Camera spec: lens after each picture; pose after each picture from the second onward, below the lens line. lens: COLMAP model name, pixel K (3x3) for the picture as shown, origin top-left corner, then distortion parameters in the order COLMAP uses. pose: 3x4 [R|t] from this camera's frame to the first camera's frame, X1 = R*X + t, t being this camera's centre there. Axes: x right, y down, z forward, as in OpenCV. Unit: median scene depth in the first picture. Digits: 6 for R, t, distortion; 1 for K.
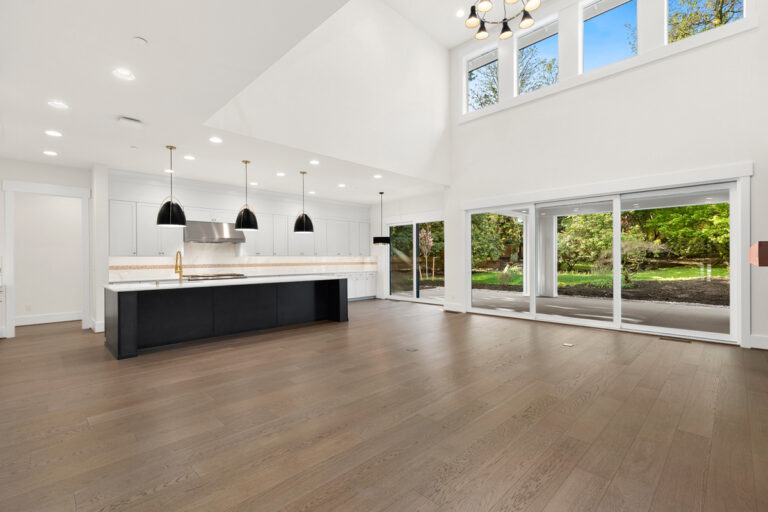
lens RADIAL K [[343.7, 0, 384.0], [0, 343.7, 256.0], [0, 0, 1]] dist [0.005022, 0.000006]
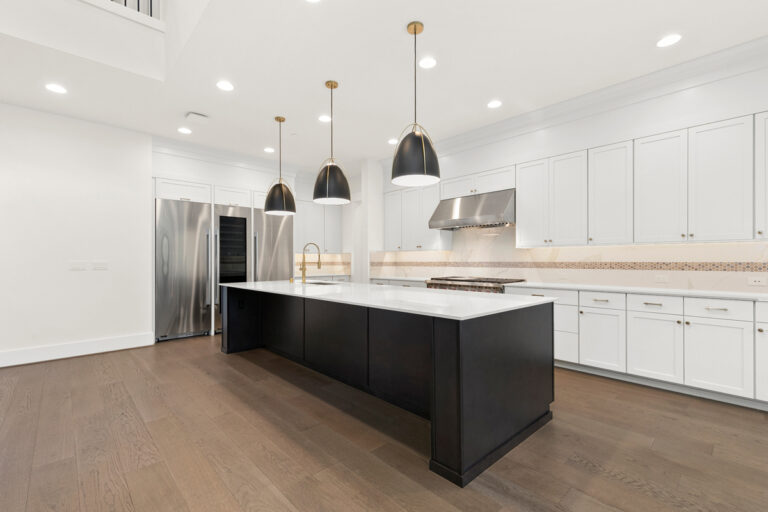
lens RADIAL K [[346.3, 0, 385.4], [0, 346.3, 260.5], [0, 0, 1]] dist [0.007769, 0.000259]
pose [[-0.019461, 0.007176, -0.999785, 0.149124], [0.011459, 0.999910, 0.006954, 0.017834], [0.999745, -0.011321, -0.019541, 0.966170]]
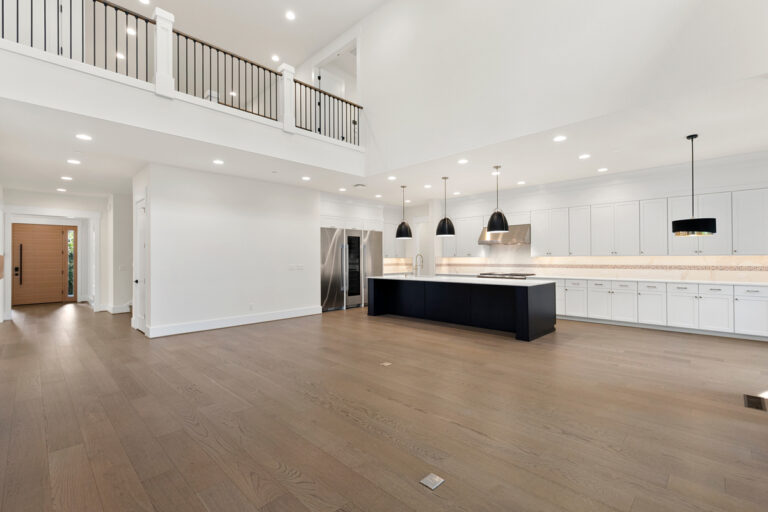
lens RADIAL K [[343.7, 0, 384.0], [0, 343.7, 256.0], [0, 0, 1]] dist [0.005022, 0.000006]
pose [[0.020124, -0.000834, -0.999797, 0.670953], [0.013686, 0.999906, -0.000559, -0.007279], [0.999704, -0.013672, 0.020134, 0.668357]]
